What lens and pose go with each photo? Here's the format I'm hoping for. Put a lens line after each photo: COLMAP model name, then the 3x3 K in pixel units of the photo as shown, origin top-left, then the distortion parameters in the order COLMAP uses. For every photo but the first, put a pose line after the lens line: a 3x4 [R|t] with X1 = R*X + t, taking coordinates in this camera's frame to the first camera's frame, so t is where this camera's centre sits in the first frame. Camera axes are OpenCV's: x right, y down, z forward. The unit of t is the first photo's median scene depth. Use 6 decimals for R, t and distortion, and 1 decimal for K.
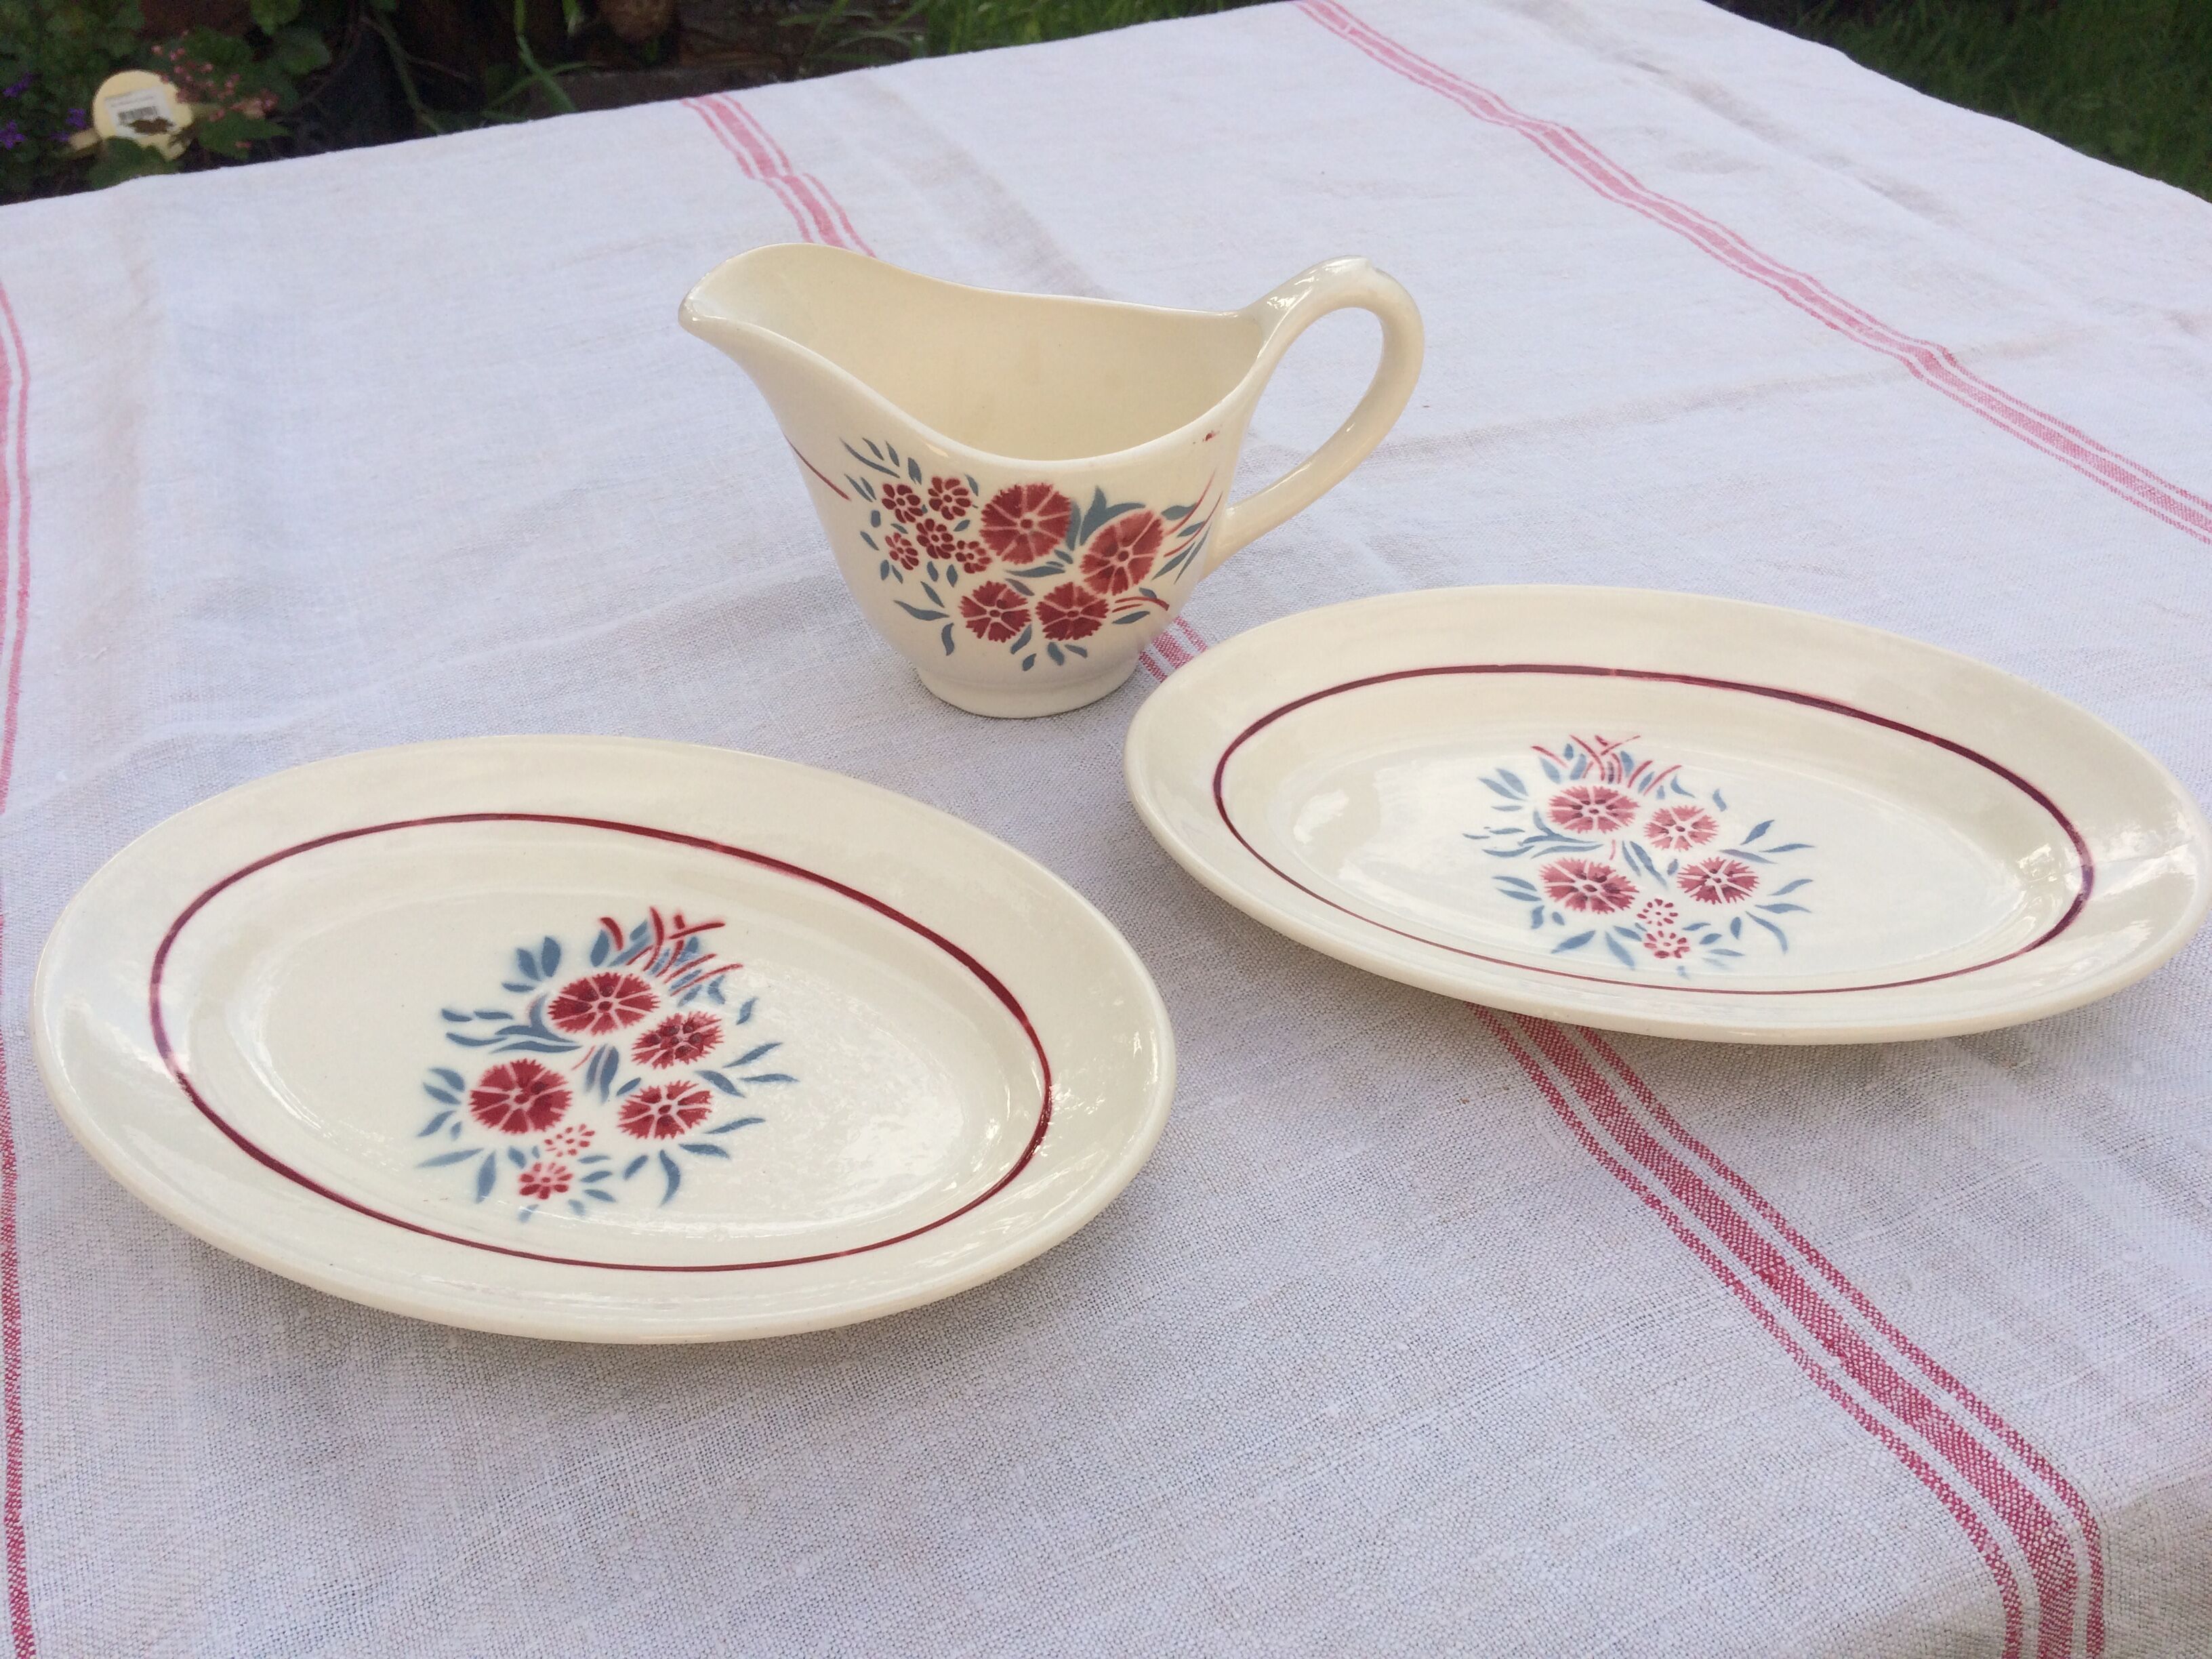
lens RADIAL K [[1831.1, 0, 1066.4], [0, 1831.1, 839.3], [0, 0, 1]] dist [0.086822, -0.146727]
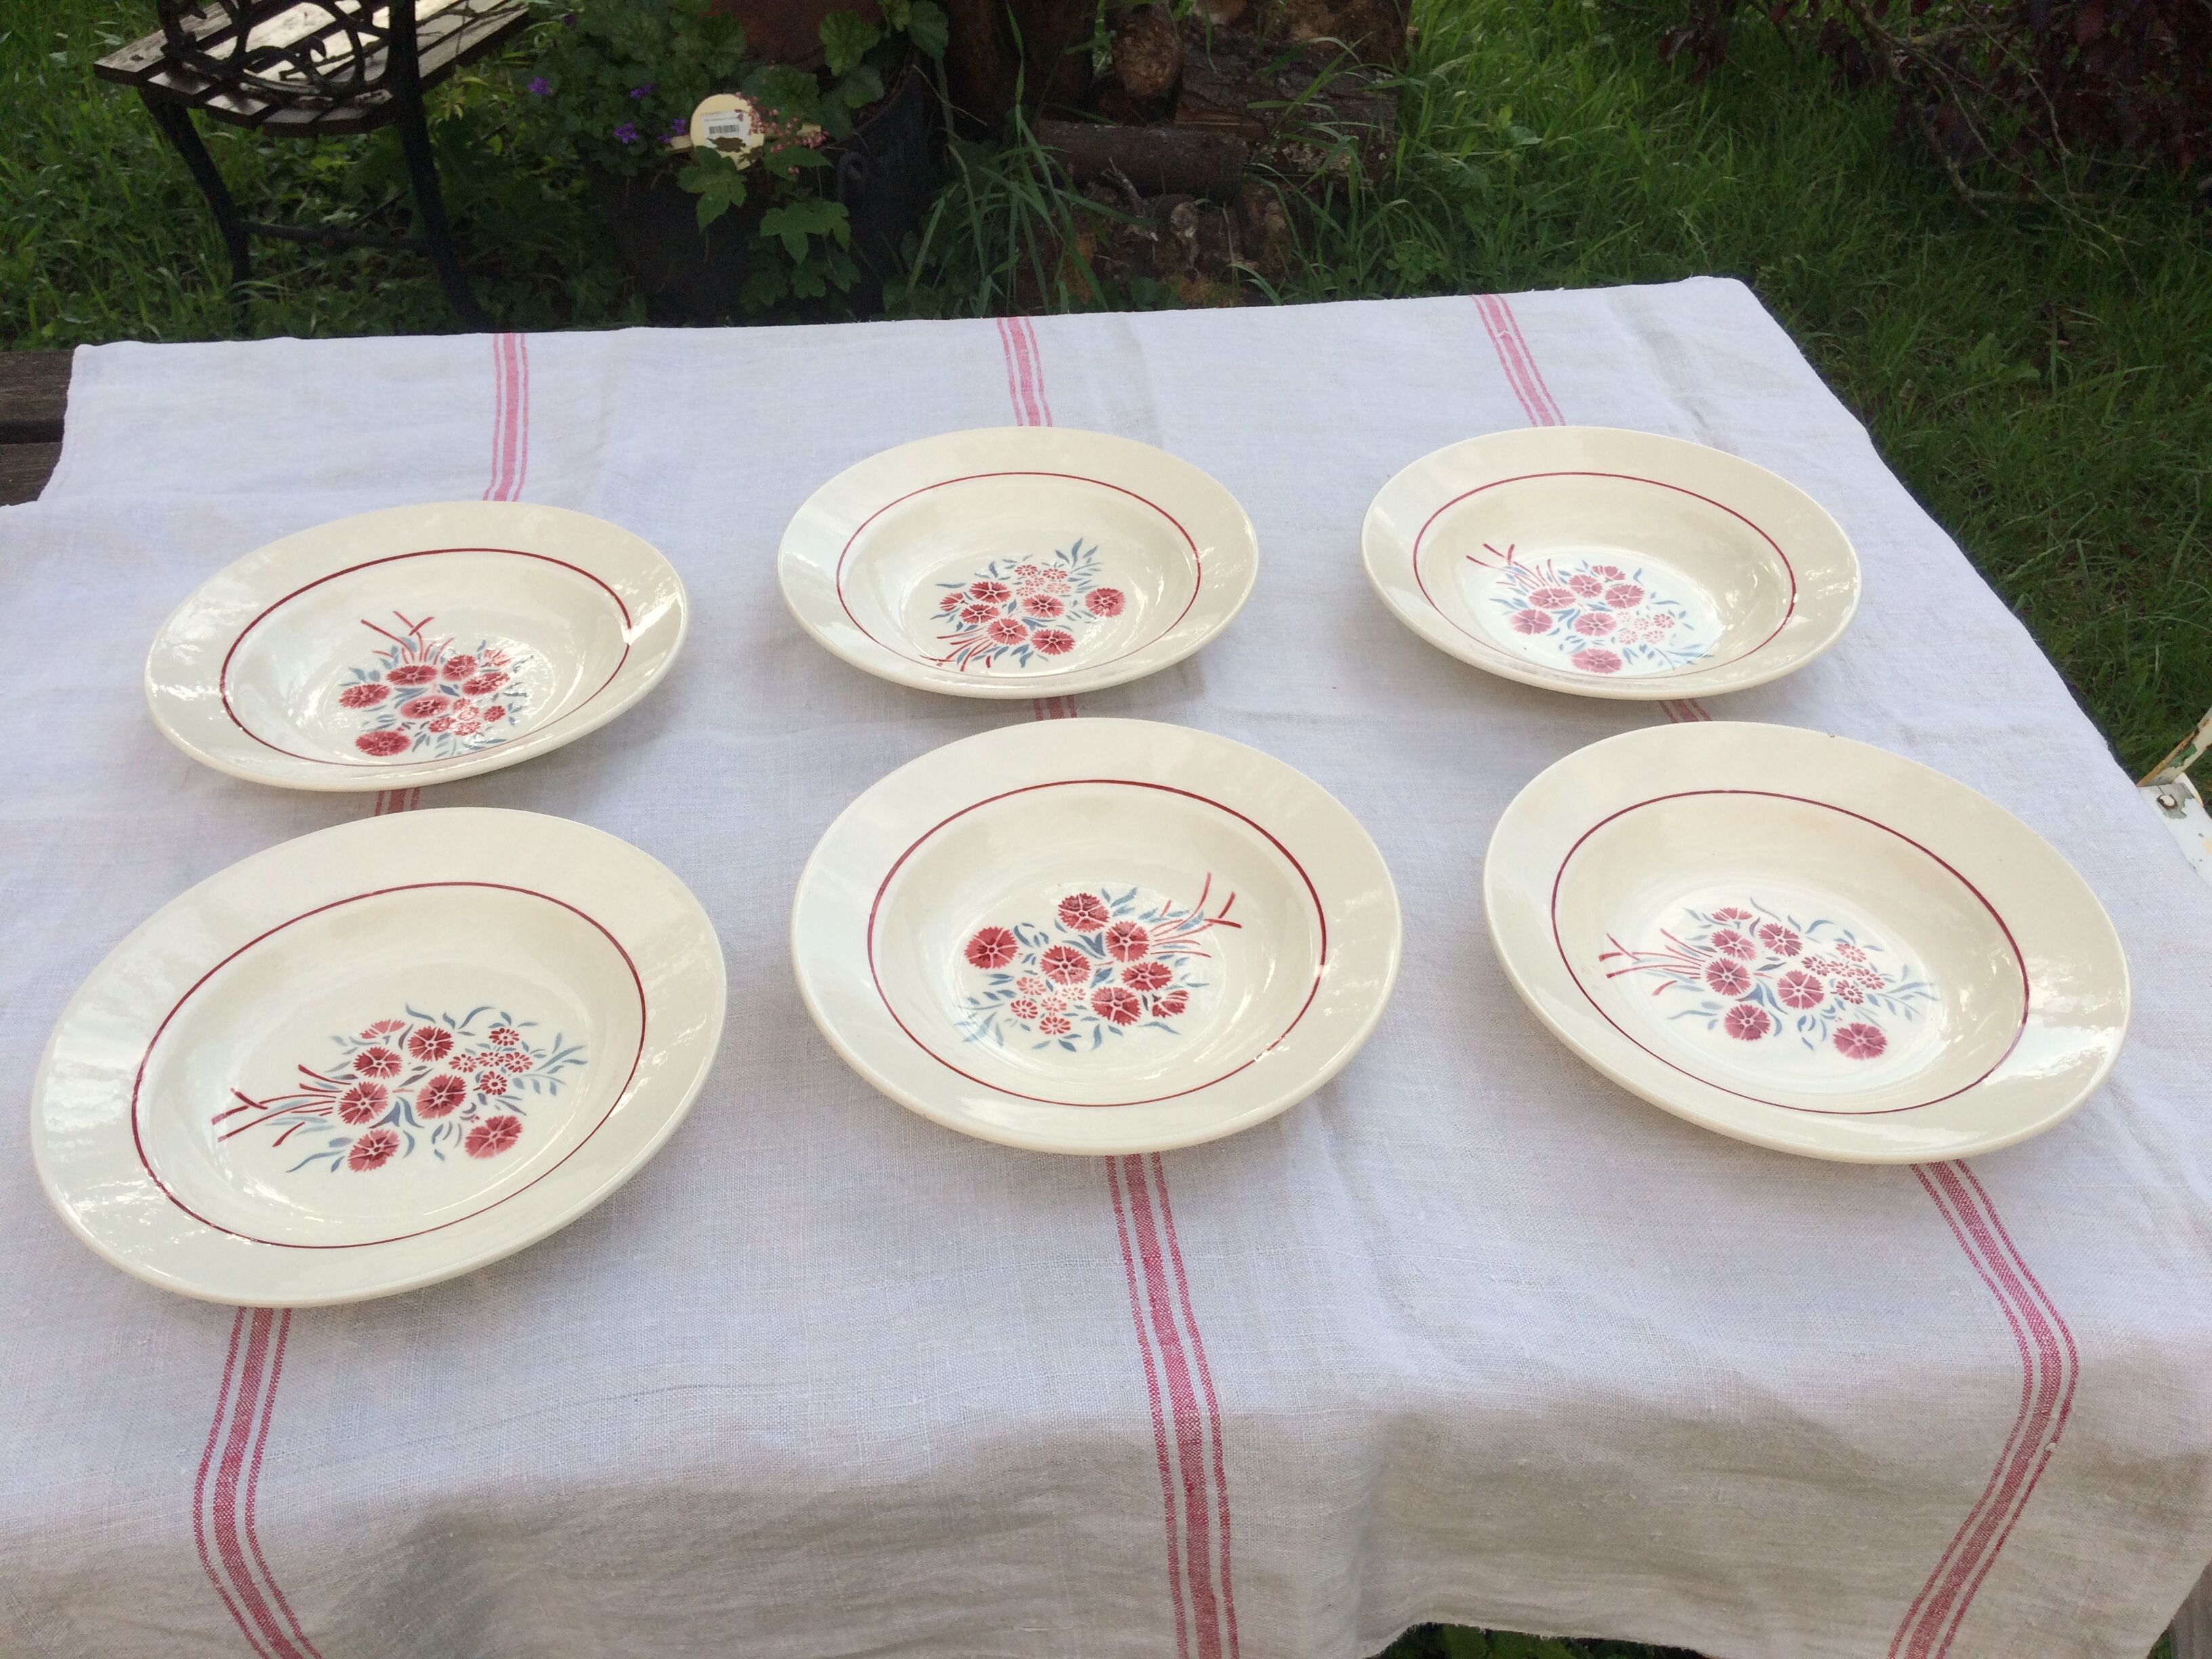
lens RADIAL K [[1810.4, 0, 1088.7], [0, 1810.4, 838.8], [0, 0, 1]] dist [0.098918, -0.167146]
pose [[0.946907, 0.228011, -0.226667, 0.294047], [-0.217585, 0.973505, 0.070312, -0.140202], [0.236694, -0.017260, 0.971431, -0.380067]]
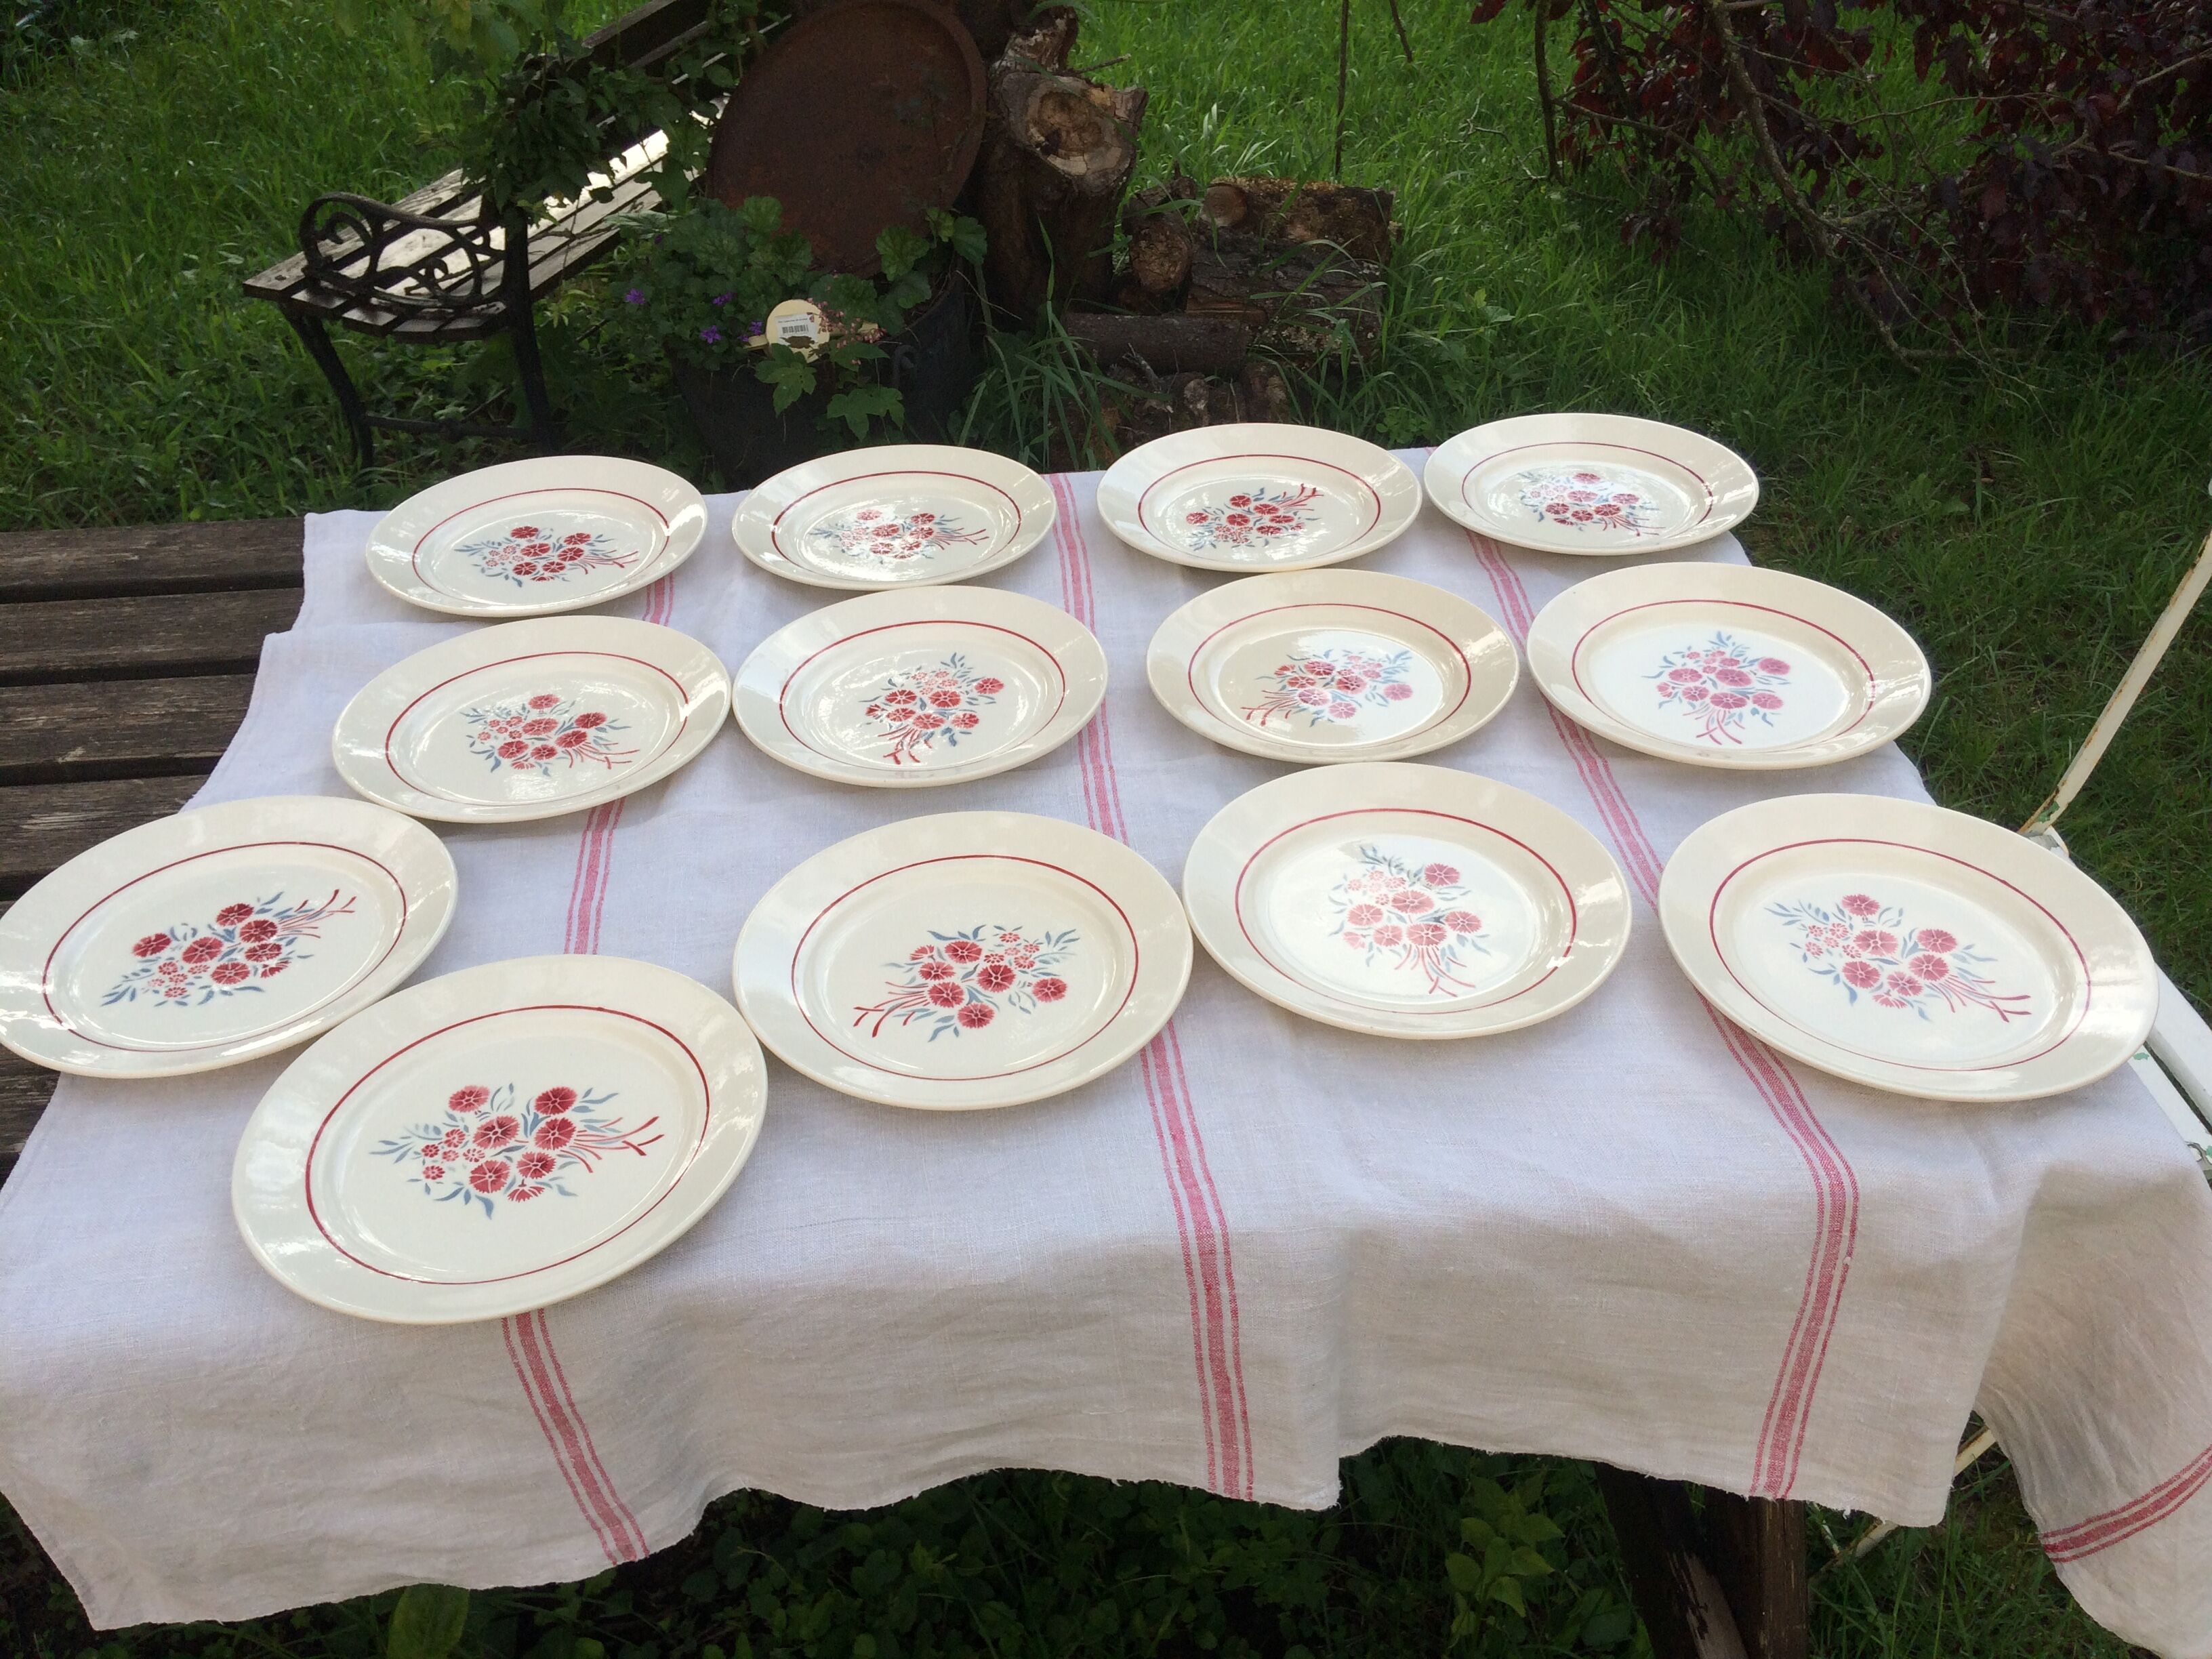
lens RADIAL K [[1810.4, 0, 1088.7], [0, 1810.4, 838.8], [0, 0, 1]] dist [0.098918, -0.167146]
pose [[0.946822, 0.186396, -0.262269, 0.389407], [-0.196545, 0.980412, -0.012768, -0.054546], [0.254752, 0.063636, 0.964910, -0.696798]]
